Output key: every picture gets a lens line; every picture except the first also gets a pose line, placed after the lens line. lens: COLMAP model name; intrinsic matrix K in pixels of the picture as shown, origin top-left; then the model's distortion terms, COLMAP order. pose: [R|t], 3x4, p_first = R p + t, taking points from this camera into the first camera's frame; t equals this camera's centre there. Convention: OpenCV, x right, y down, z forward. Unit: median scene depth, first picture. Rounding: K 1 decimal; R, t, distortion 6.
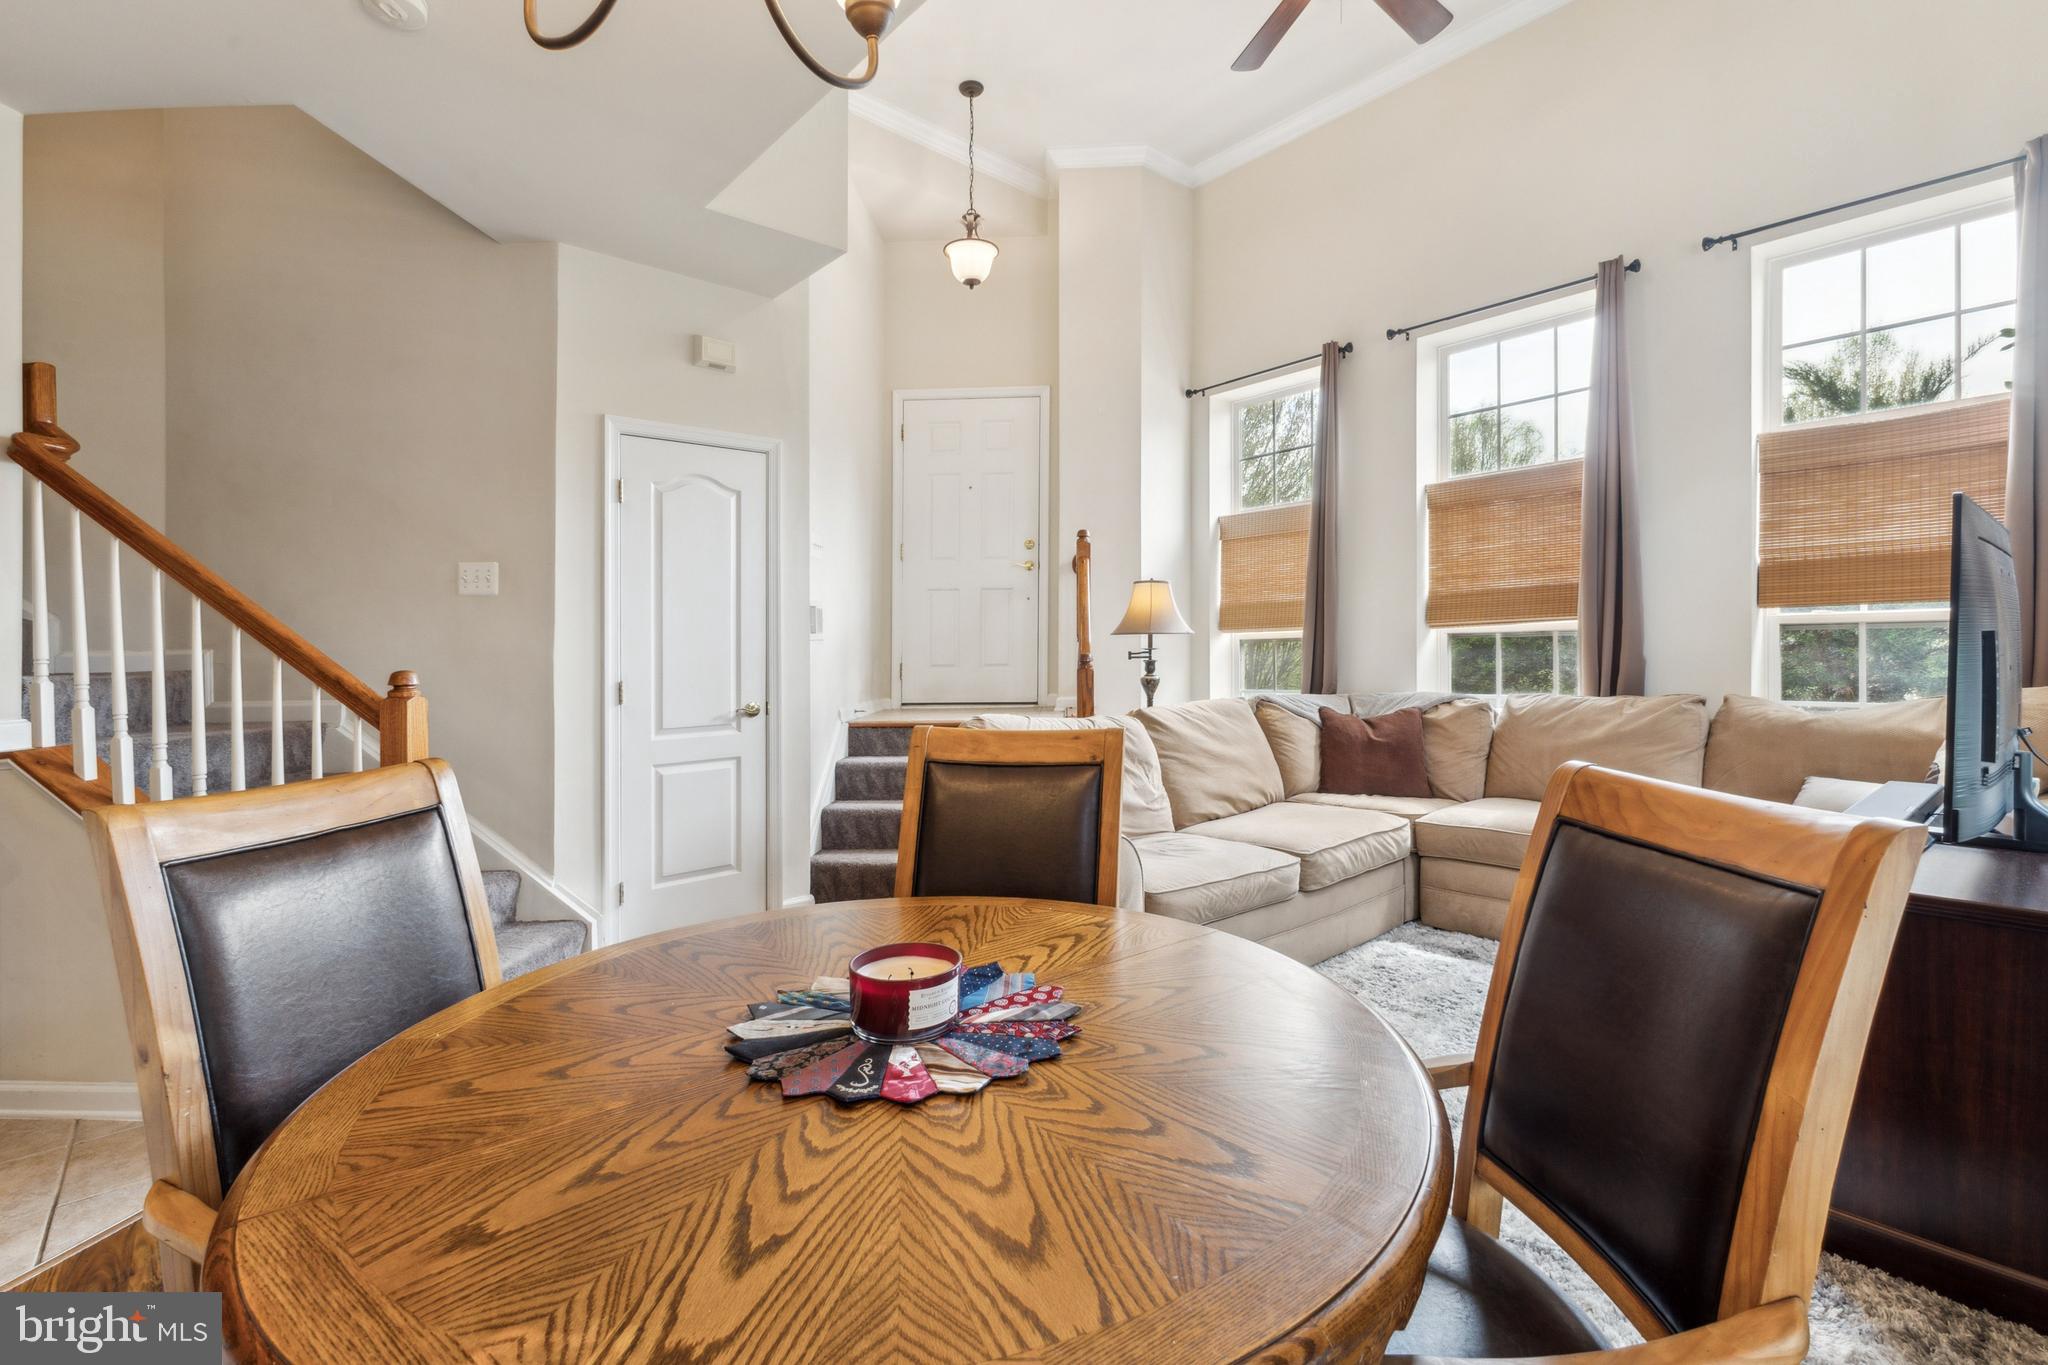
lens RADIAL K [[909.2, 0, 1016.8], [0, 909.2, 642.7], [0, 0, 1]] dist [0.013487, -0.003682]
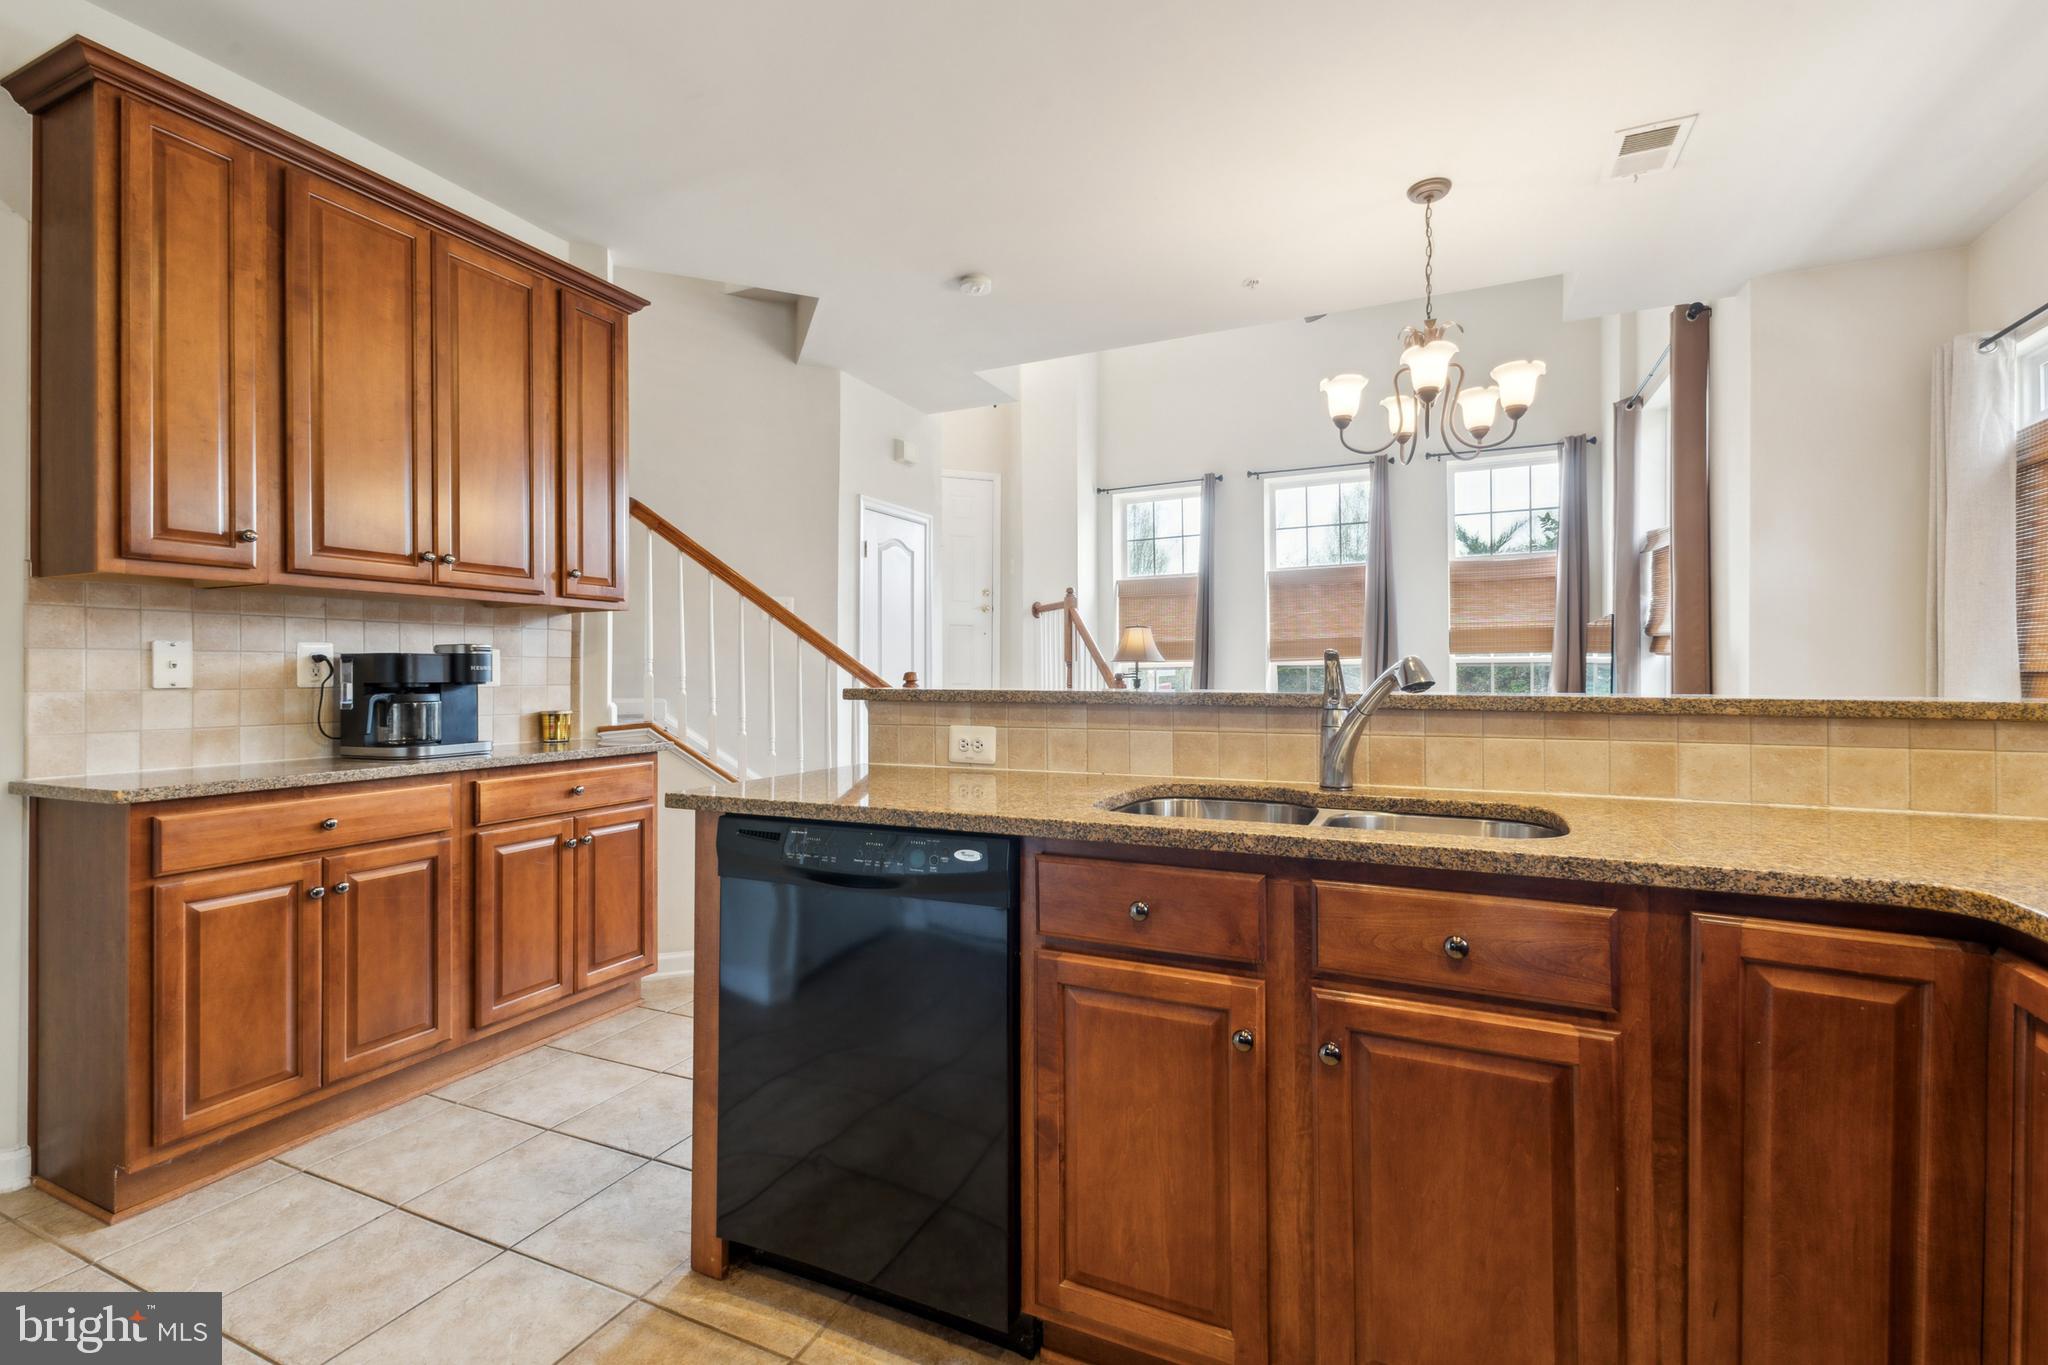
lens RADIAL K [[909.2, 0, 1022.4], [0, 909.2, 666.5], [0, 0, 1]] dist [0.013487, -0.003682]
pose [[0.915888, 0.020480, 0.400910, -0.629615], [-0.016121, 0.999769, -0.014243, 0.022840], [-0.401109, 0.006582, 0.916007, -0.300094]]
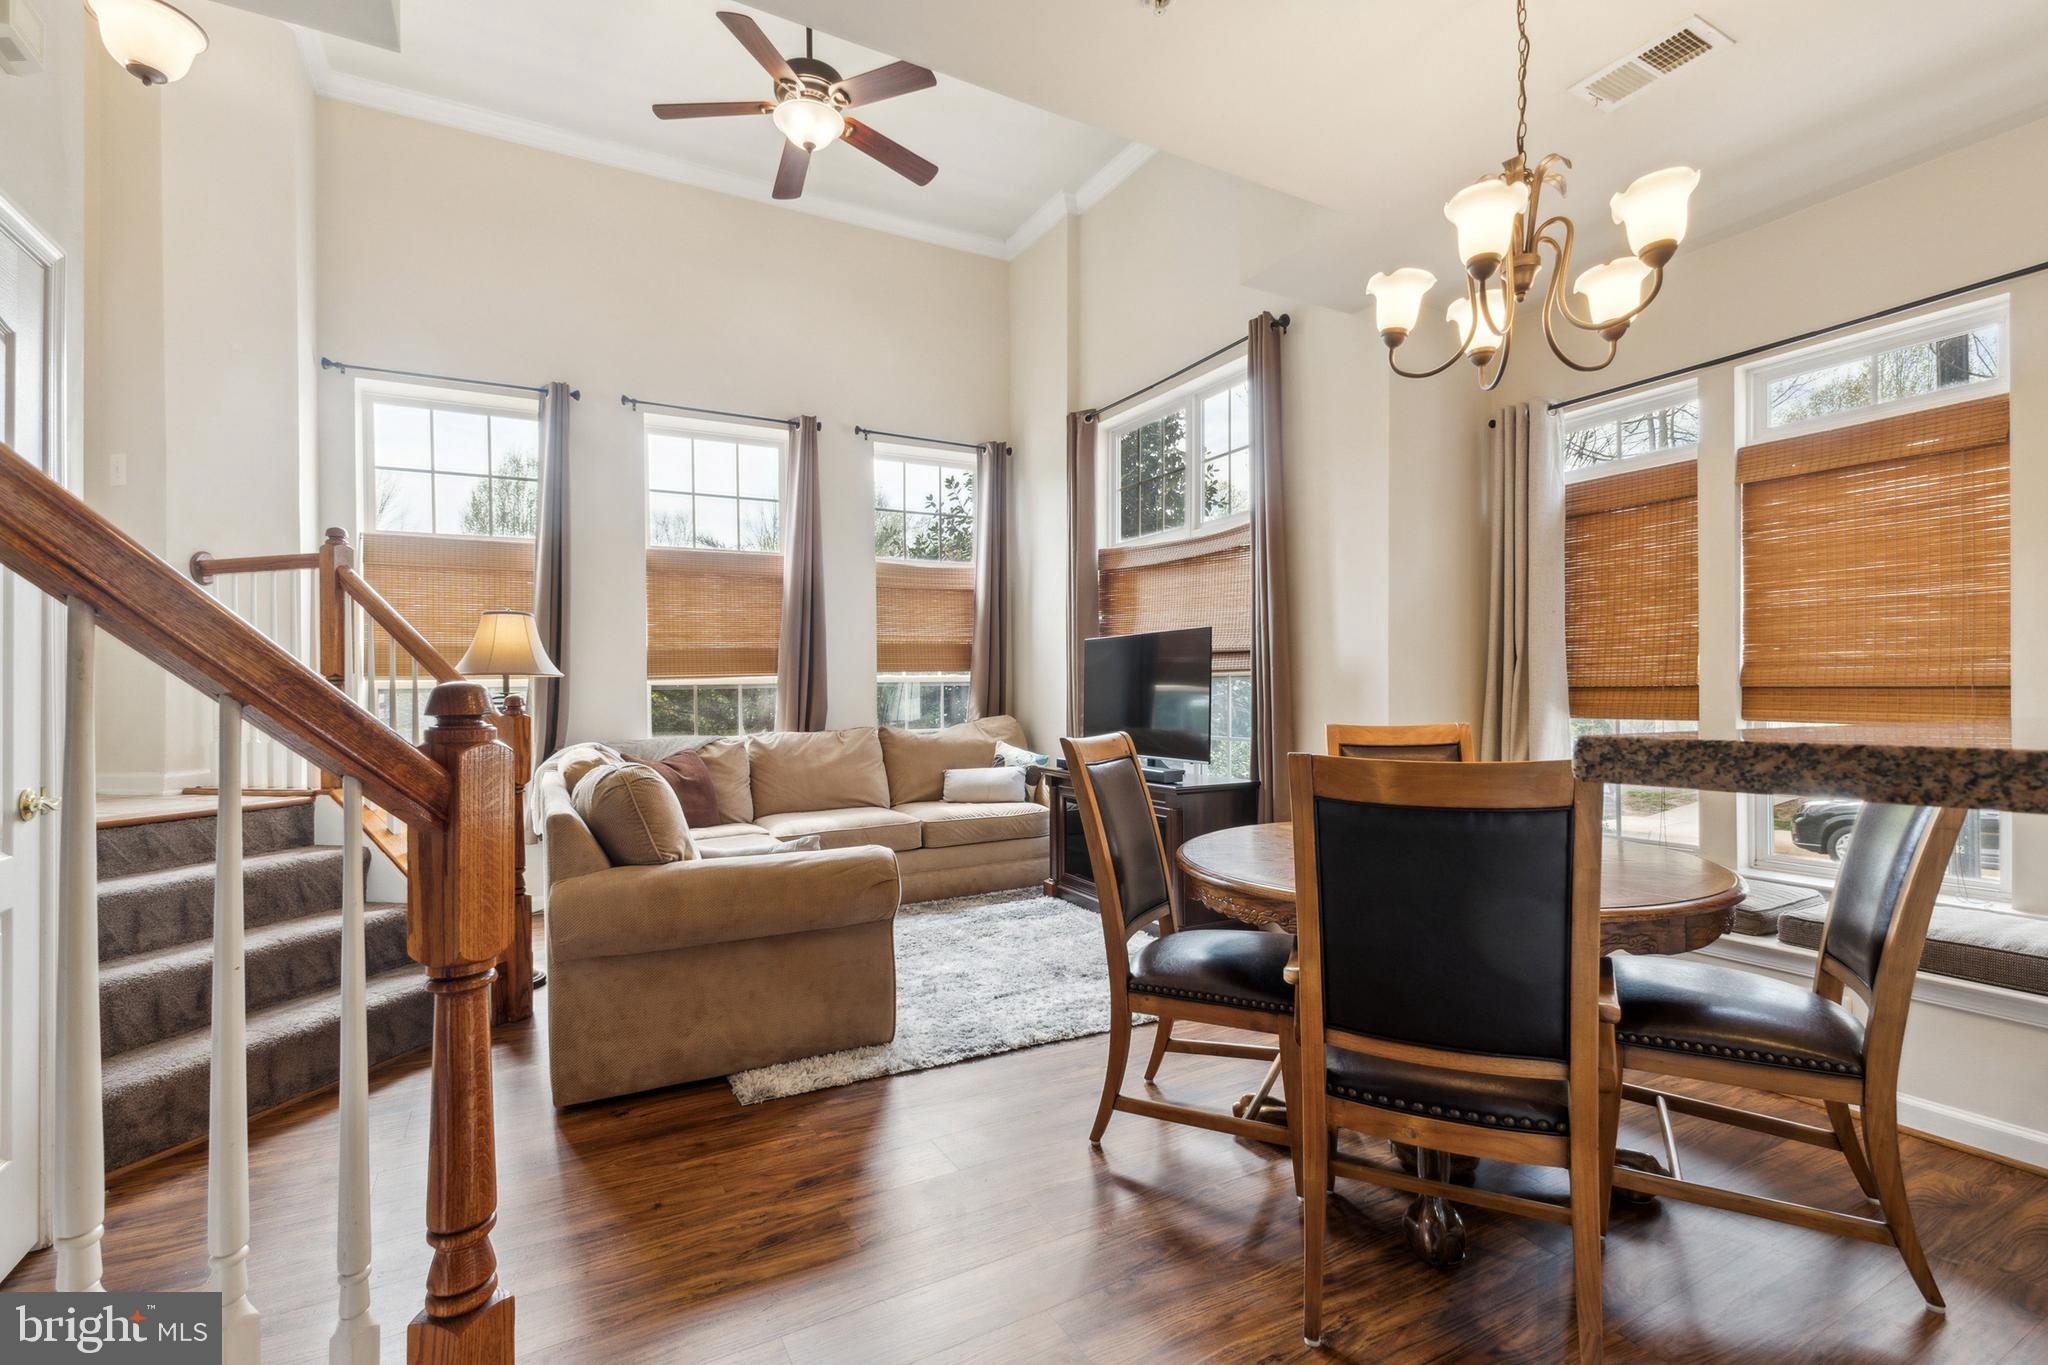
lens RADIAL K [[909.2, 0, 1024.2], [0, 909.2, 685.9], [0, 0, 1]] dist [0.013487, -0.003682]
pose [[0.205950, 0.025136, 0.978240, -0.577085], [0.004288, 0.999637, -0.026589, 0.024763], [-0.978553, 0.009671, 0.205768, 0.367766]]
